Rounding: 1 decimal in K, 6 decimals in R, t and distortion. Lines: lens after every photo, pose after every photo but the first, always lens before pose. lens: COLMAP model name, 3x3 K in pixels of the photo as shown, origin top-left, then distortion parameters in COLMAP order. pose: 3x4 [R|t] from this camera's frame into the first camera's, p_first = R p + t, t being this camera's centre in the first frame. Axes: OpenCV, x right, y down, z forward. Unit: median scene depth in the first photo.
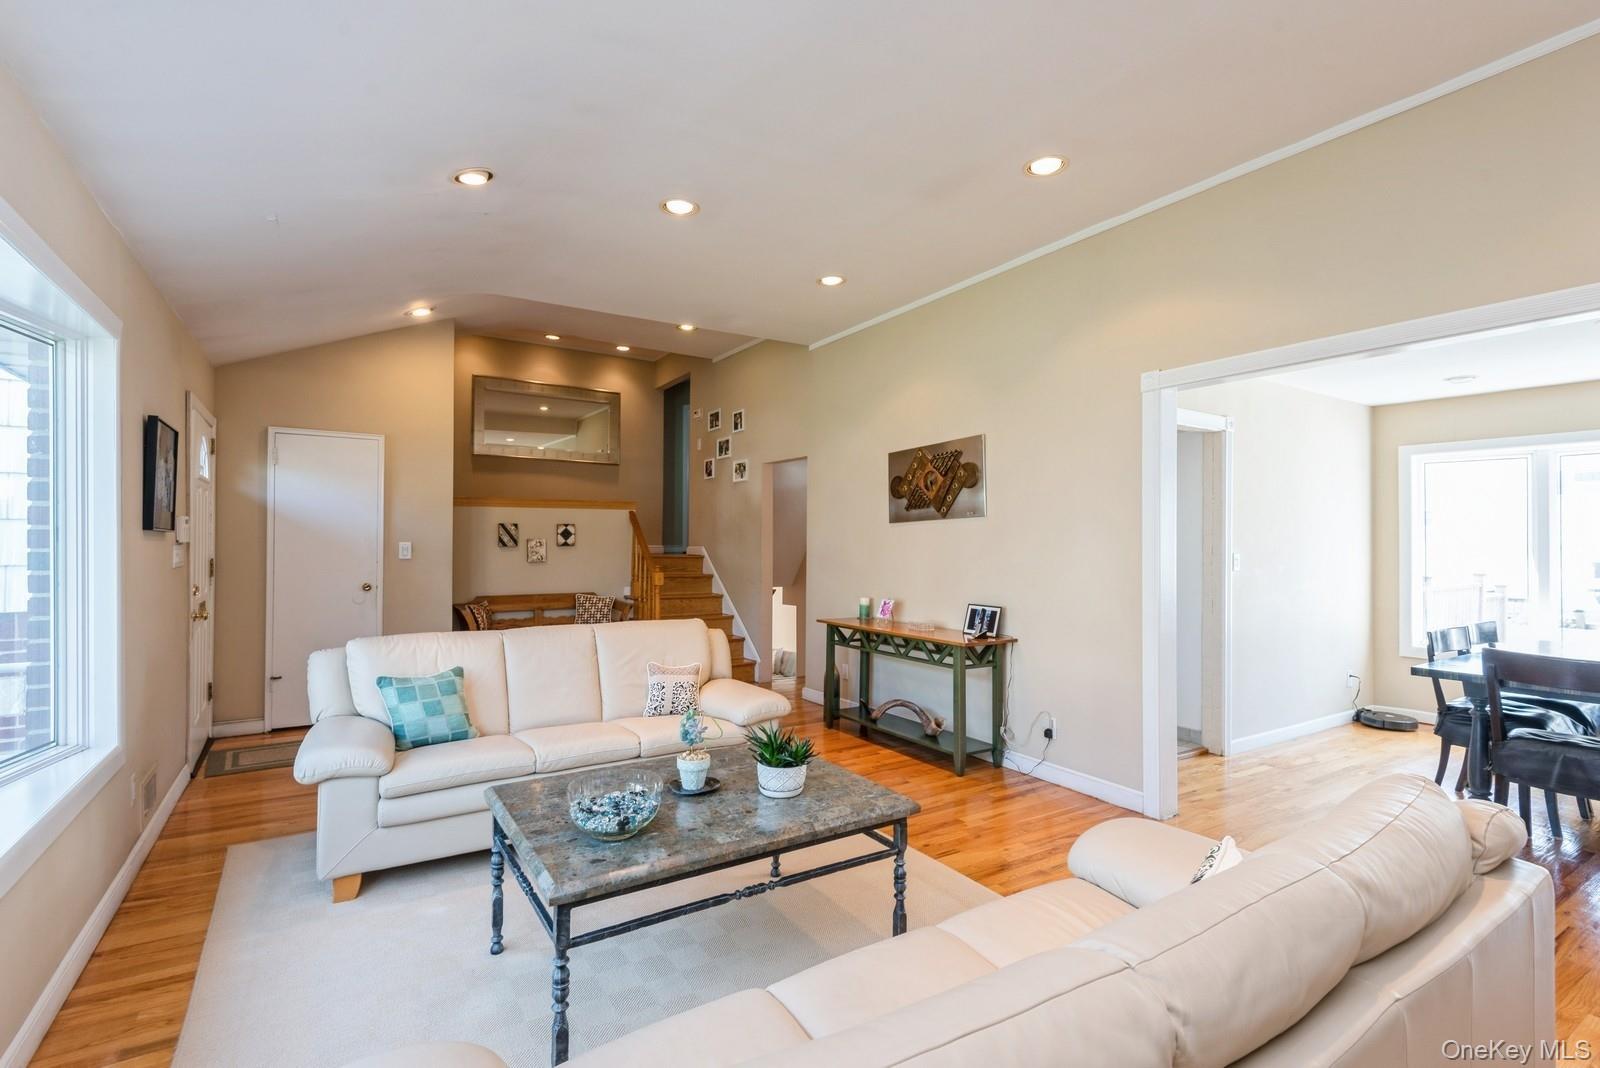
lens RADIAL K [[707.3, 0, 792.5], [0, 707.3, 551.0], [0, 0, 1]] dist [0.035473, -0.000022]
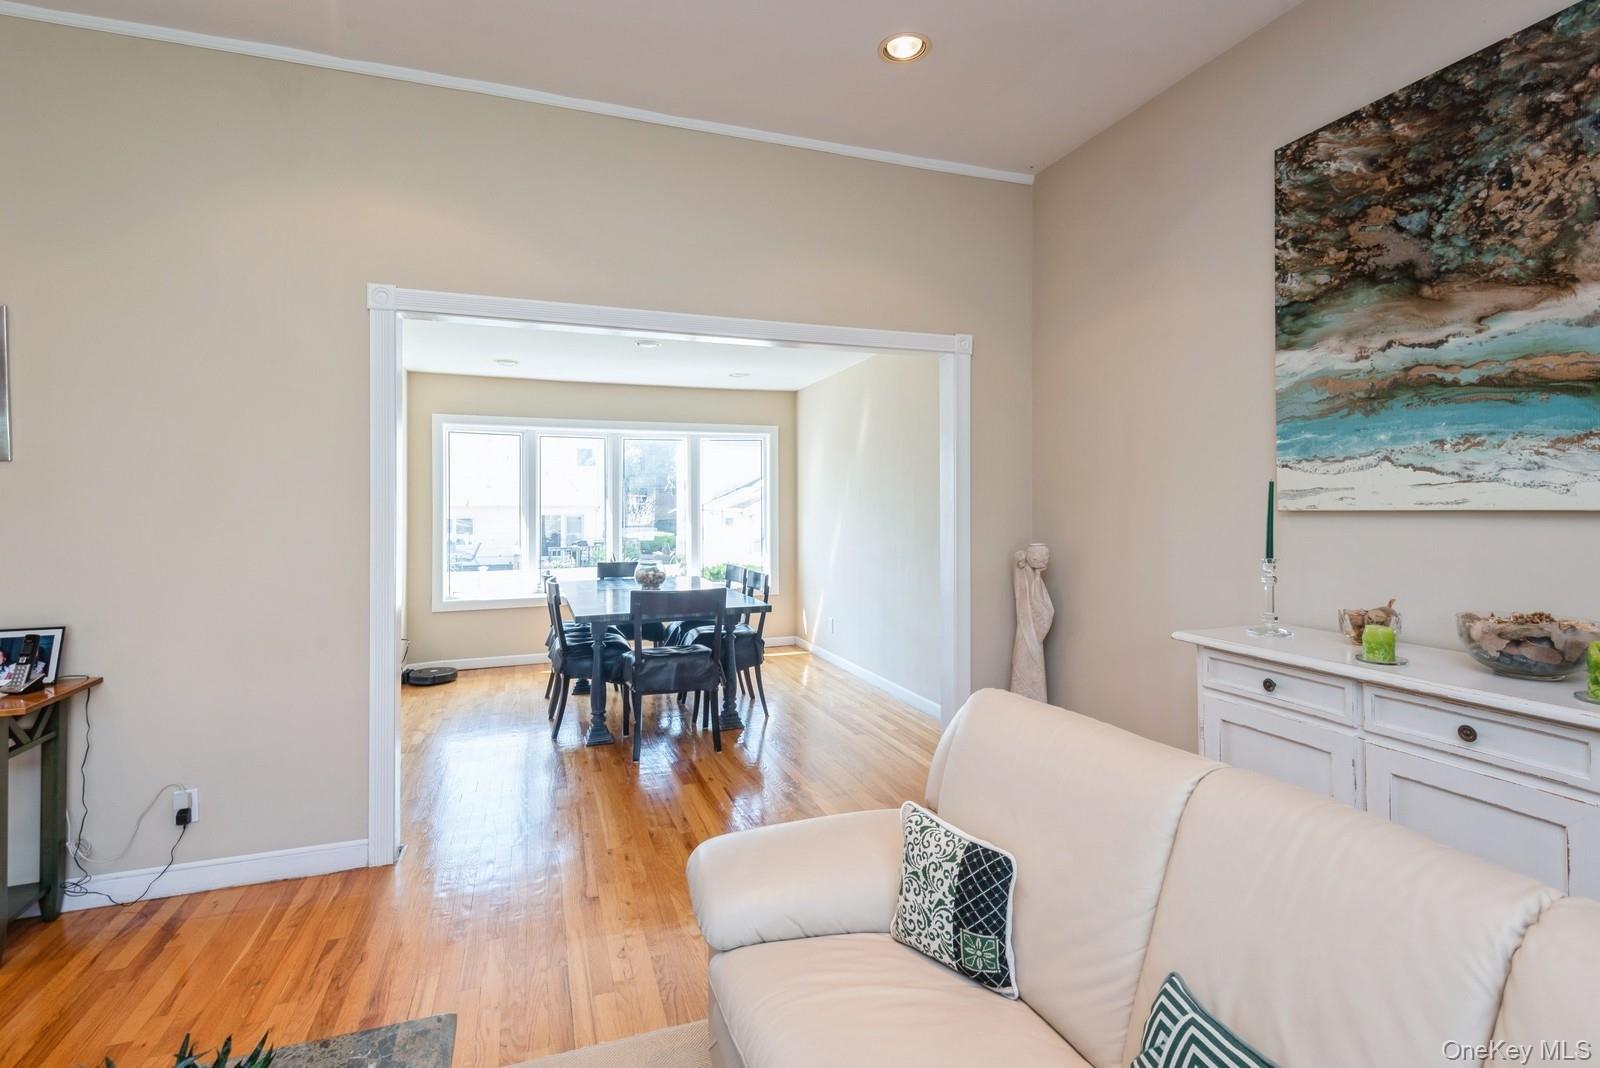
lens RADIAL K [[752.3, 0, 803.1], [0, 752.3, 496.1], [0, 0, 1]] dist [-0.013643, 0.000570]
pose [[0.204360, 0.004683, 0.978885, -0.158367], [0.014907, 0.999858, -0.007895, -0.009233], [-0.978782, 0.016206, 0.204261, 0.324038]]
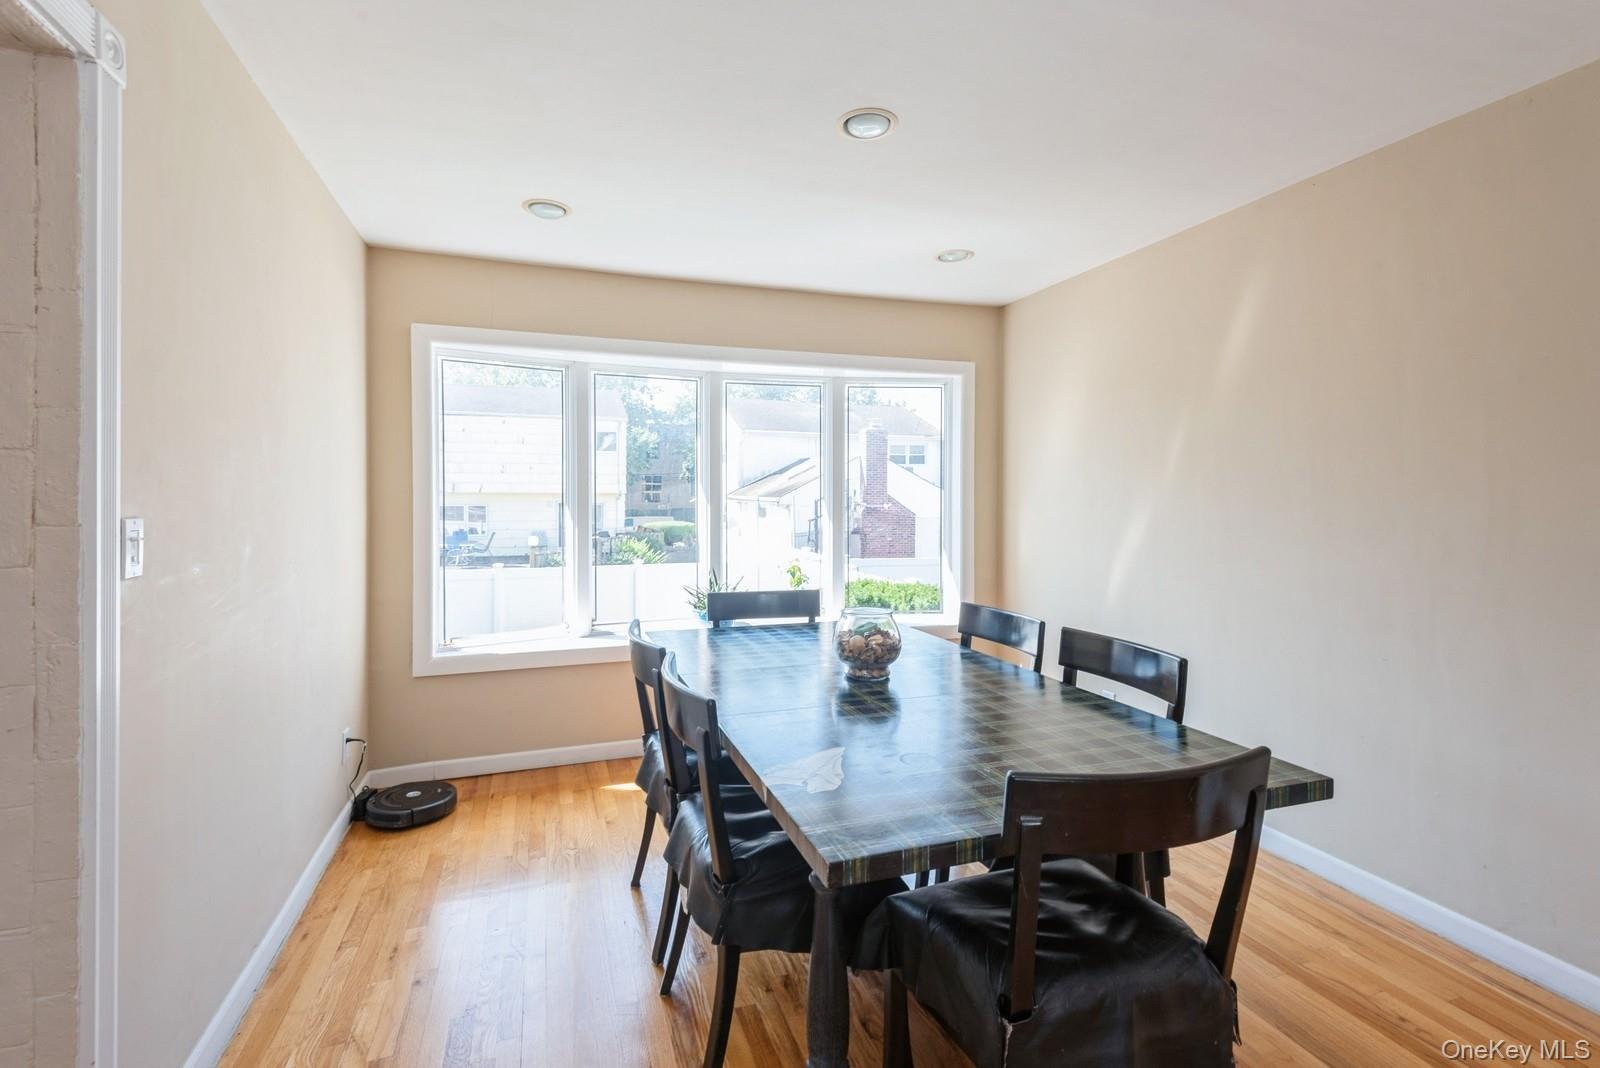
lens RADIAL K [[721.6, 0, 766.7], [0, 721.6, 491.8], [0, 0, 1]] dist [0.001273, 0.000147]
pose [[0.246741, -0.003230, 0.969076, 0.441903], [0.010724, 0.999942, 0.000602, -0.006854], [-0.969022, 0.010244, 0.246762, 0.751885]]
